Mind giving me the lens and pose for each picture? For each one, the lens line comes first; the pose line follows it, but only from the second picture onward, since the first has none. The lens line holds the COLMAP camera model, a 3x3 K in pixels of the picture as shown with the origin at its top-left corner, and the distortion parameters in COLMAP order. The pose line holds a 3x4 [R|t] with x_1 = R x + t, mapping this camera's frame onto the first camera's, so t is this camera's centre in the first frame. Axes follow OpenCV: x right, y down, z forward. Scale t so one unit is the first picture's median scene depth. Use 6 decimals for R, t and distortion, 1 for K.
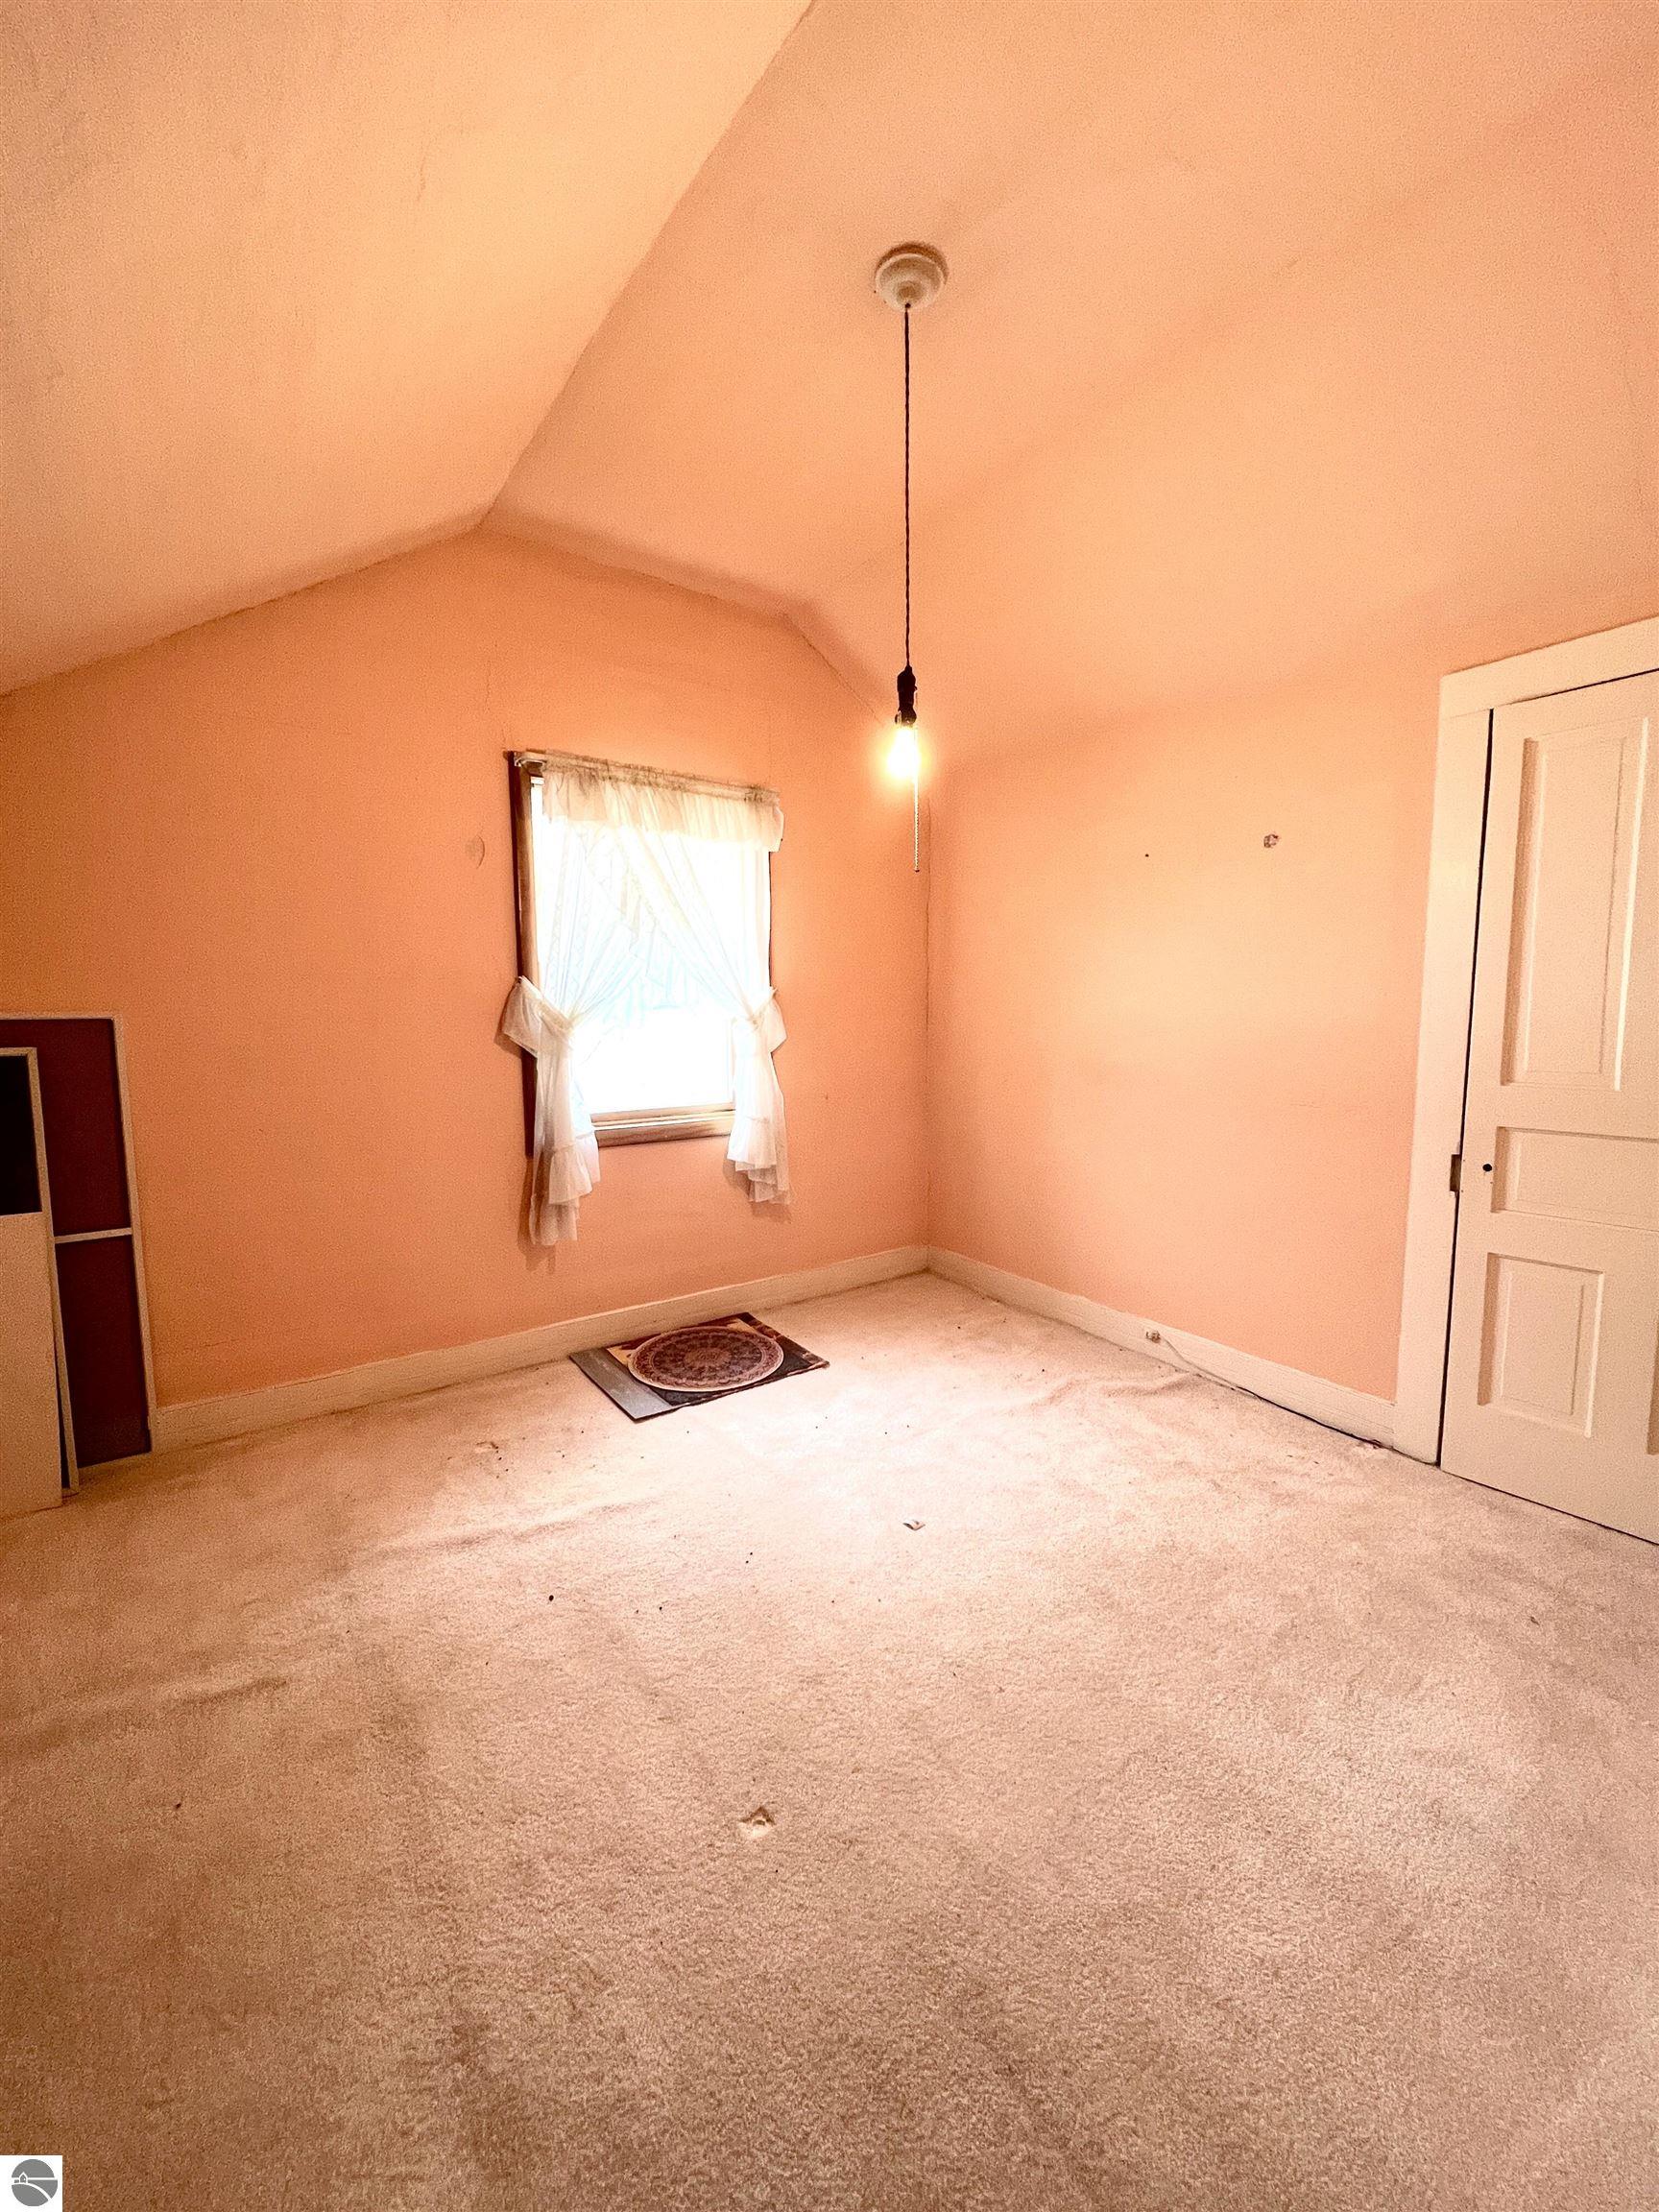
lens RADIAL K [[886.0, 0, 845.9], [0, 886.0, 1104.1], [0, 0, 1]] dist [-0.001107, 0.000595]
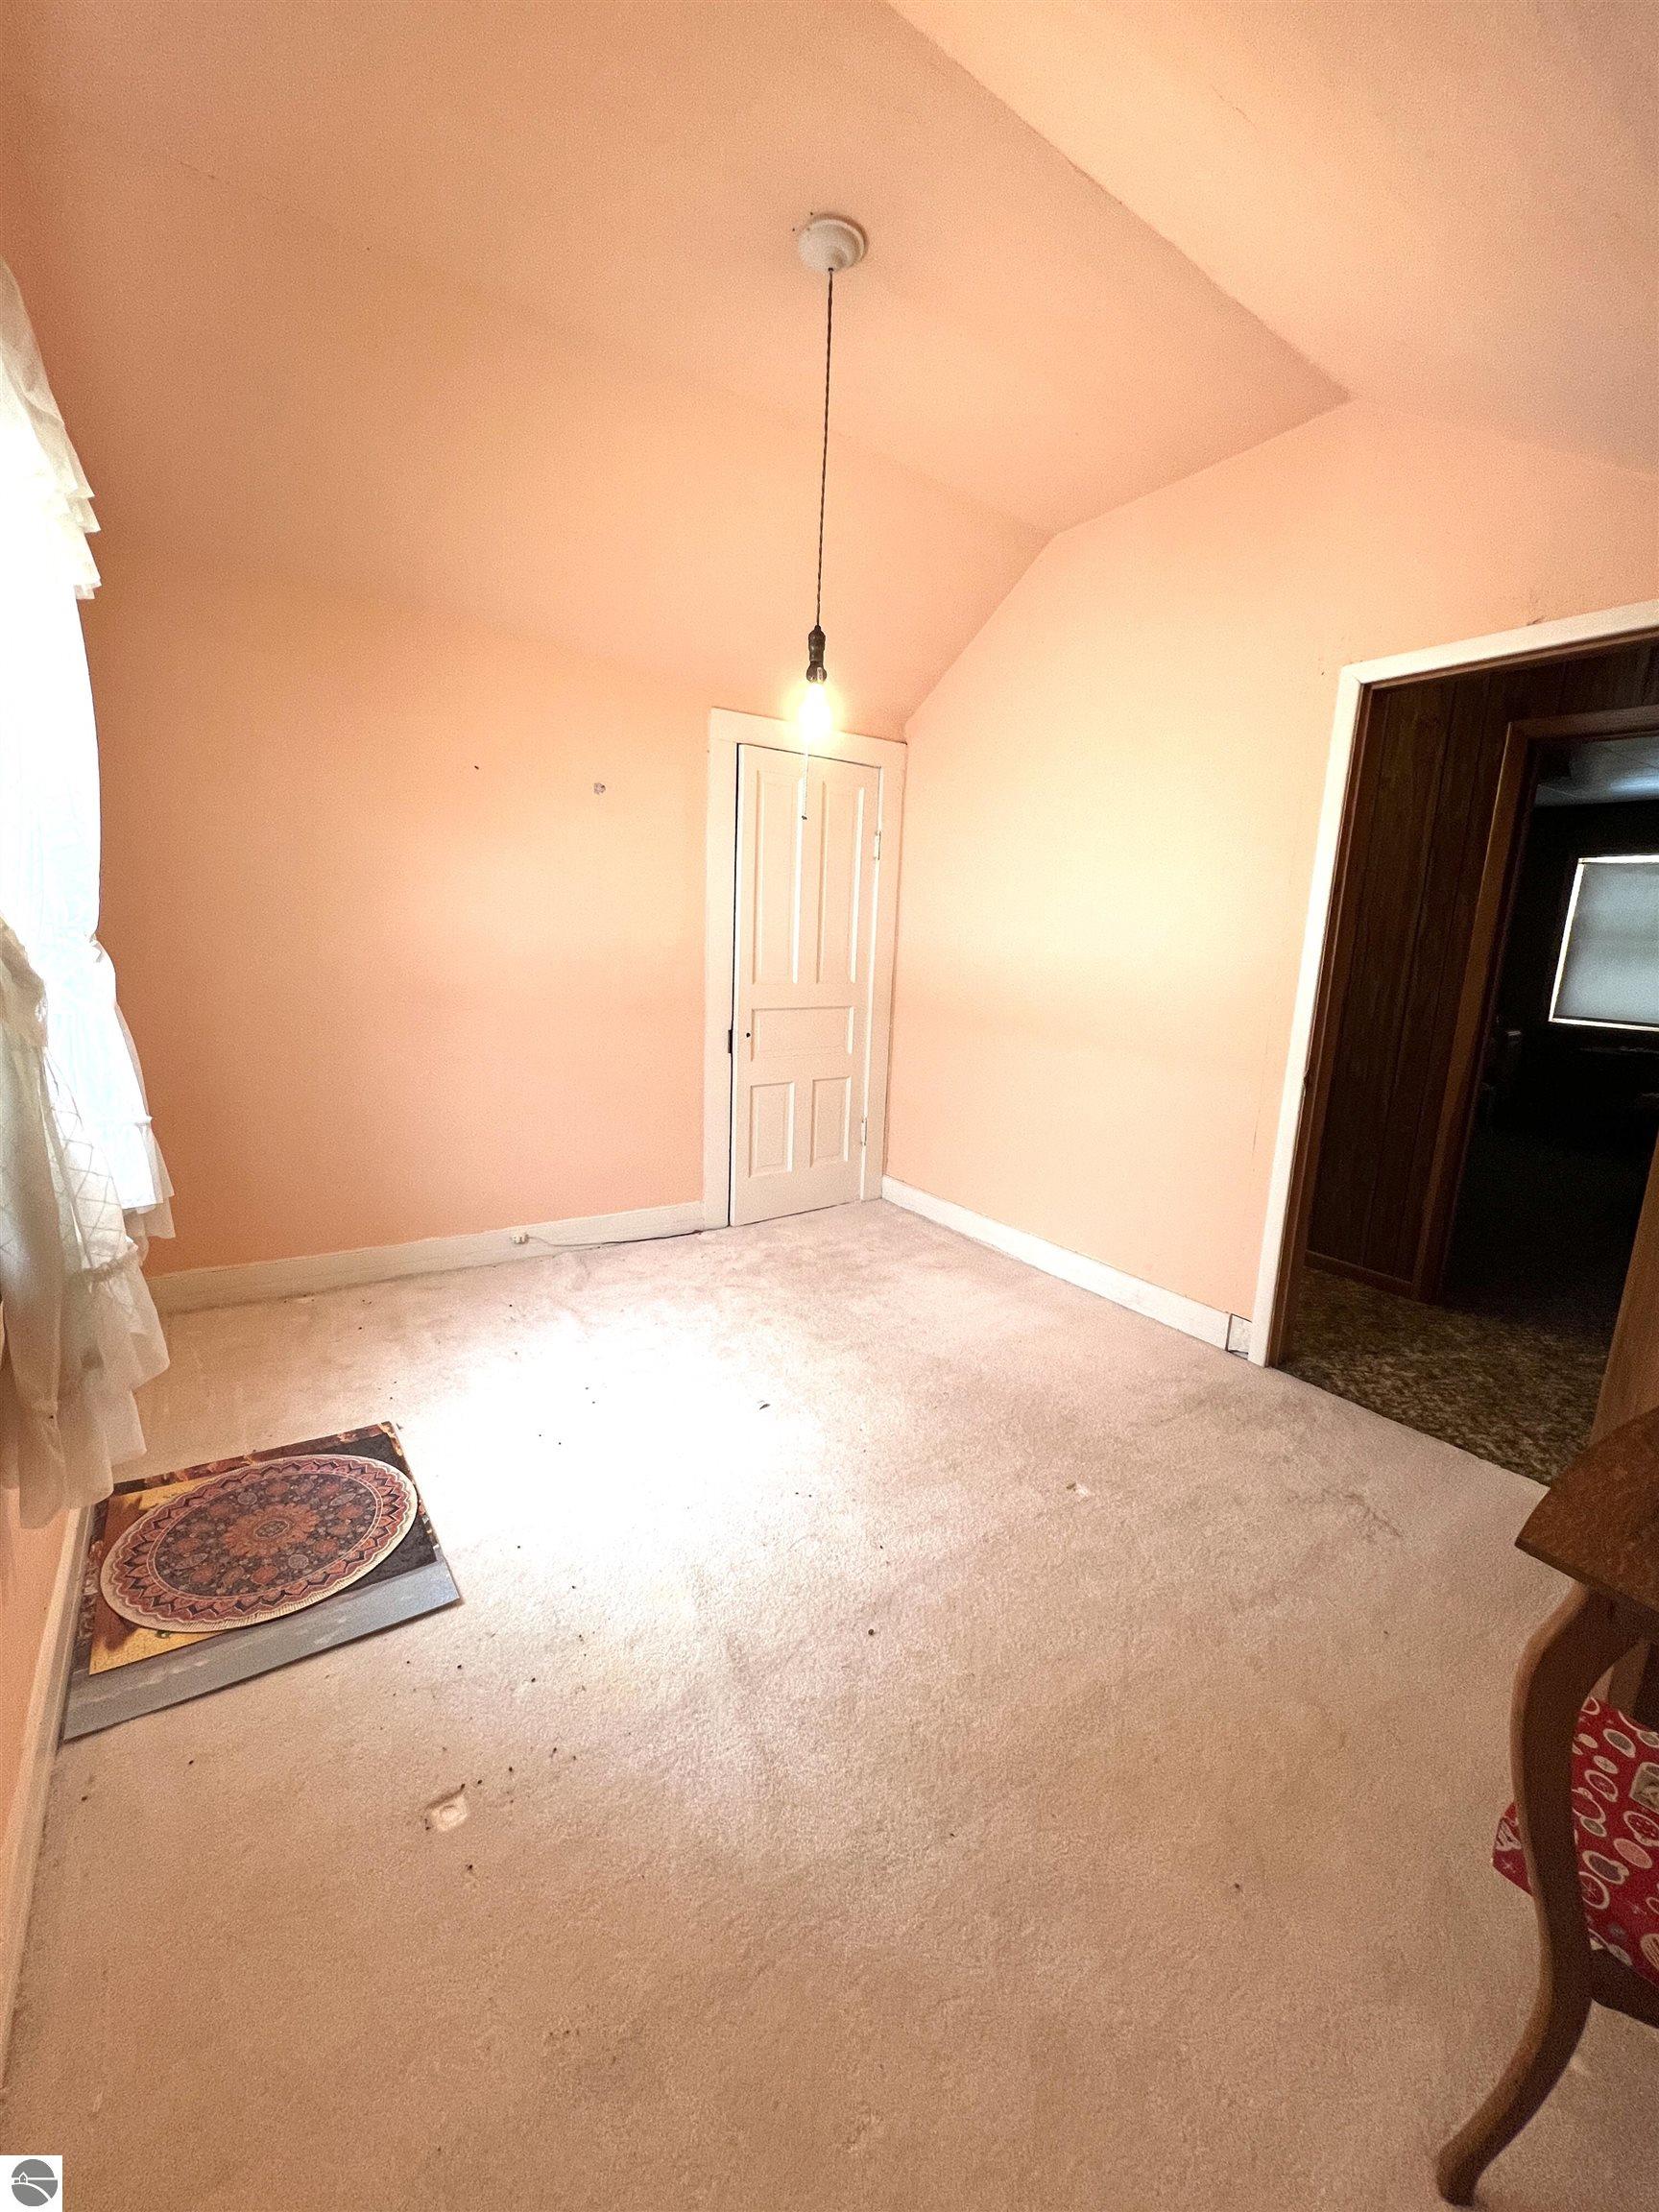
lens RADIAL K [[886.0, 0, 820.3], [0, 886.0, 1103.7], [0, 0, 1]] dist [-0.001107, 0.000595]
pose [[0.024017, -0.189577, 0.981572, -0.697912], [0.066952, 0.979956, 0.187627, -0.077970], [-0.997467, 0.061212, 0.036228, 0.627856]]
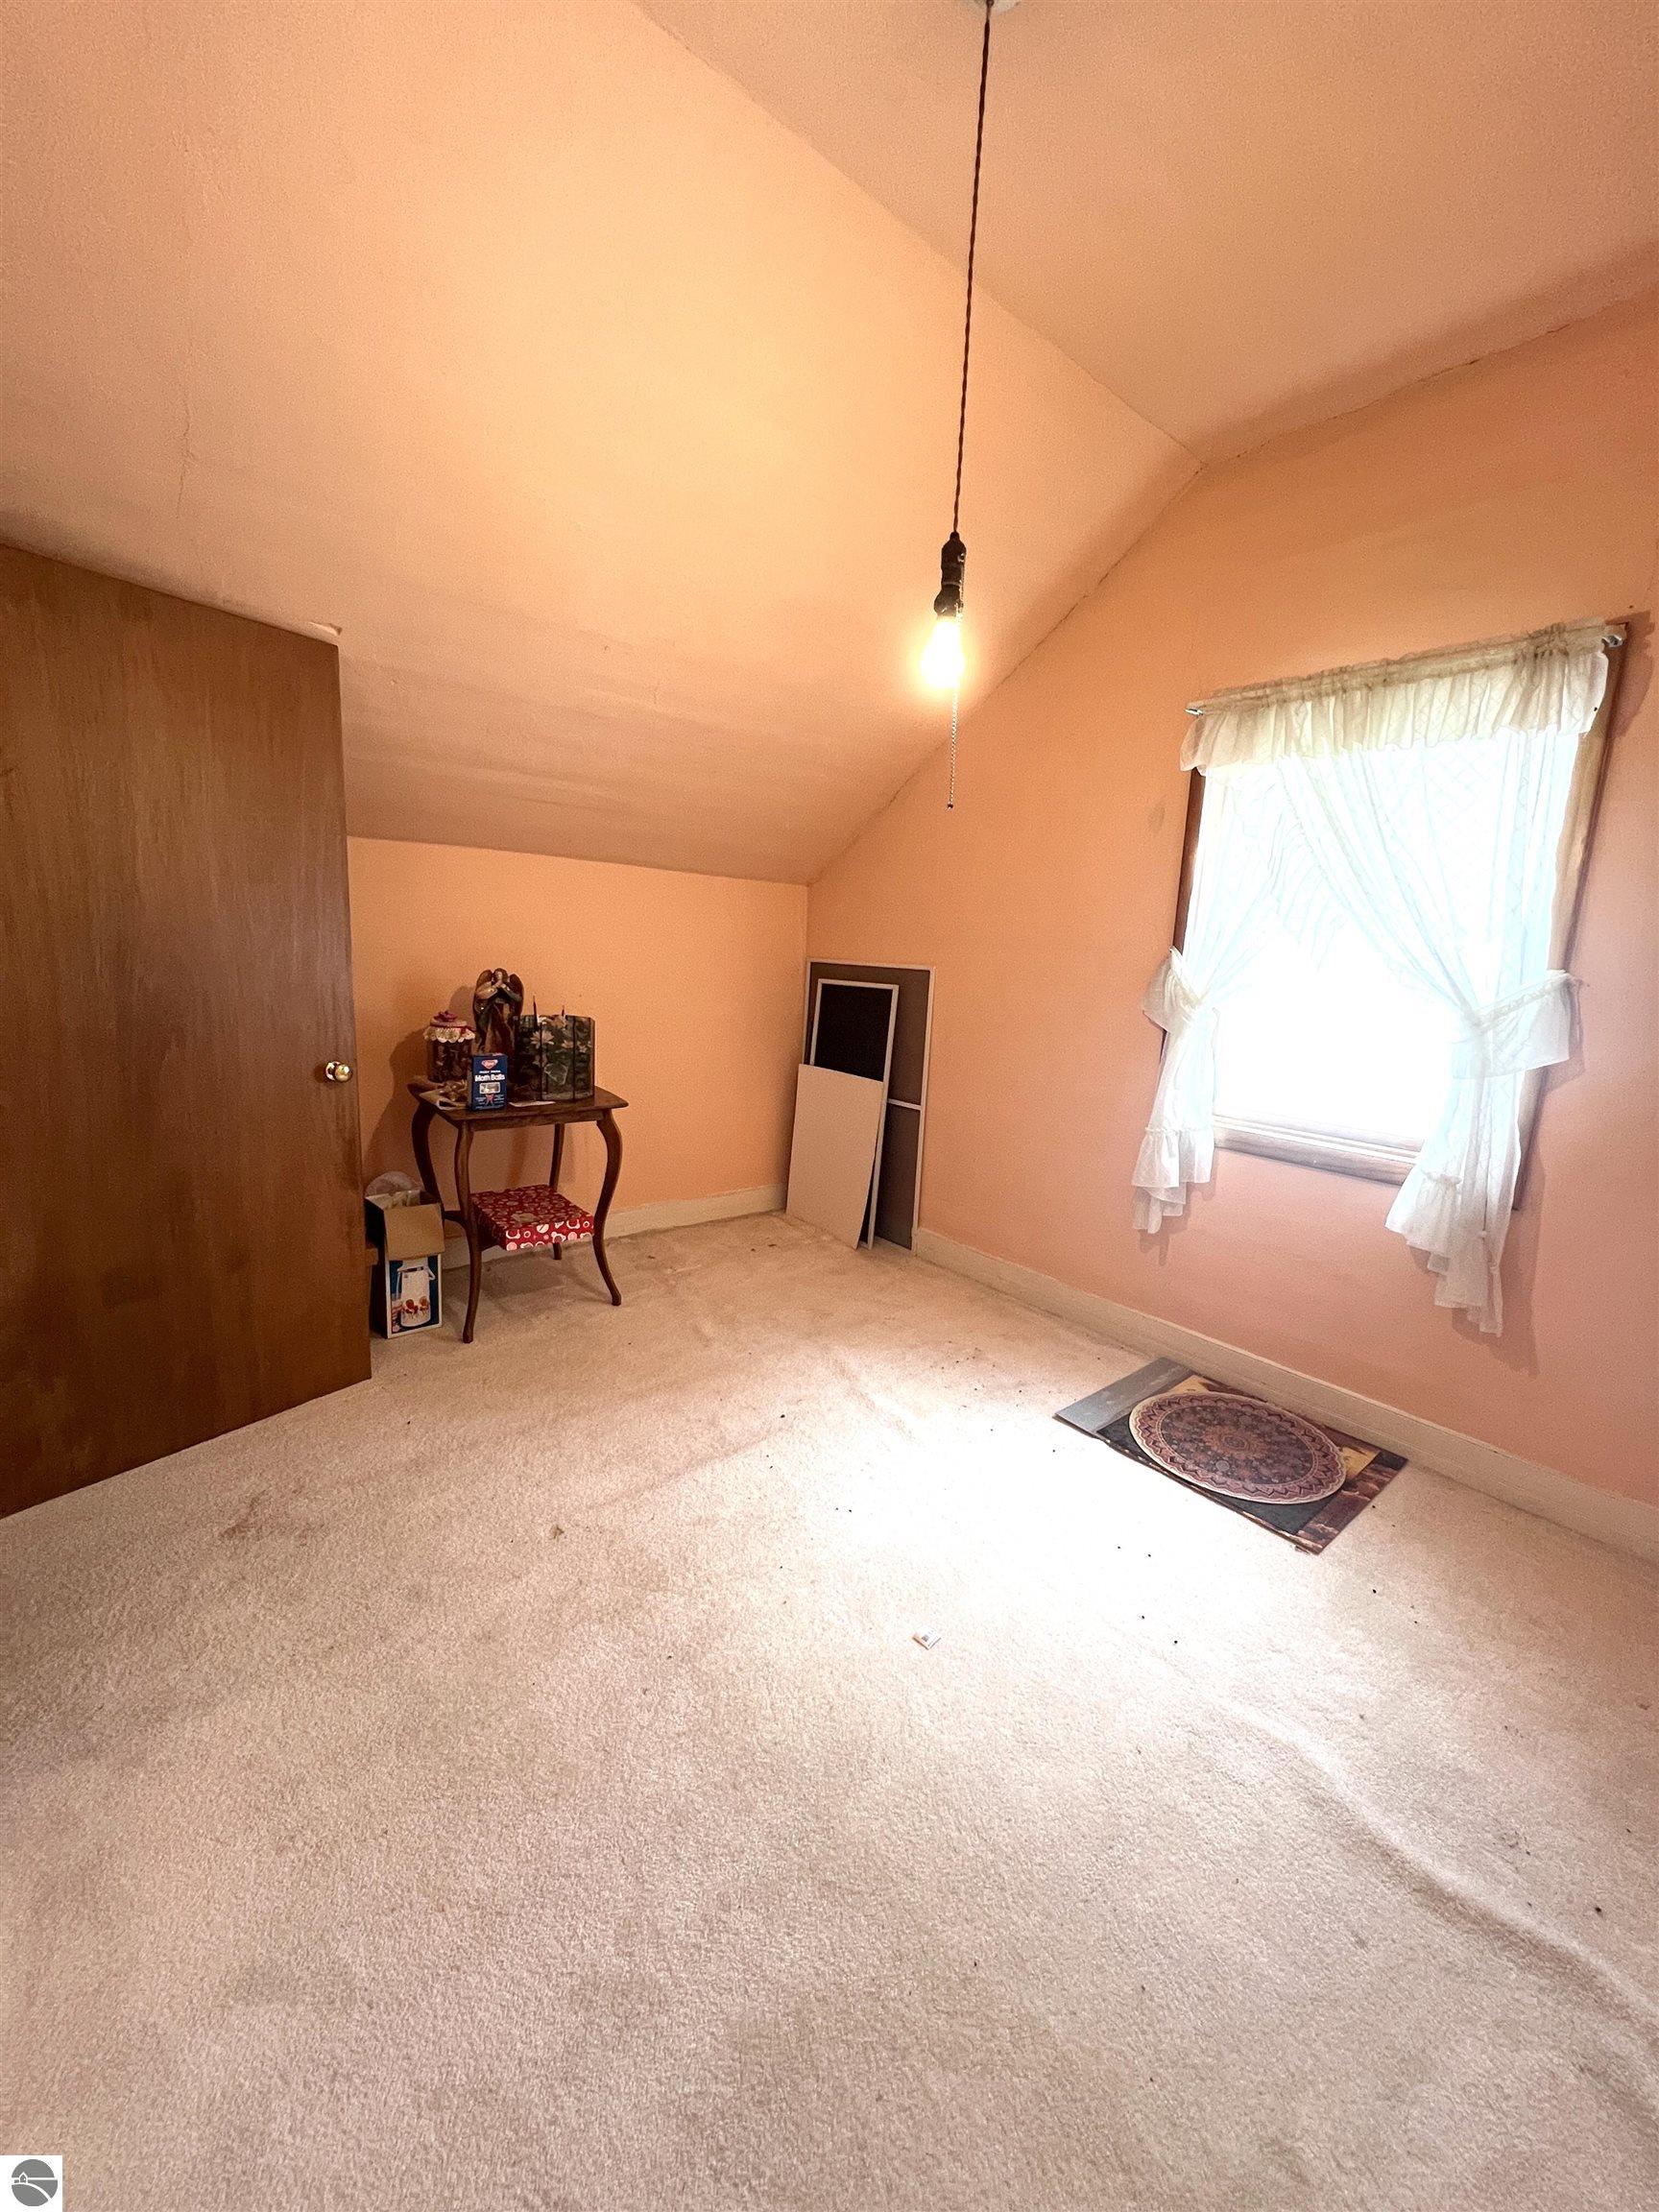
lens RADIAL K [[886.0, 0, 818.3], [0, 886.0, 1101.7], [0, 0, 1]] dist [-0.001107, 0.000595]
pose [[0.043233, 0.184887, -0.981808, 0.560865], [-0.153149, 0.972339, 0.176360, -0.090076], [0.987257, 0.142739, 0.070352, 0.566802]]
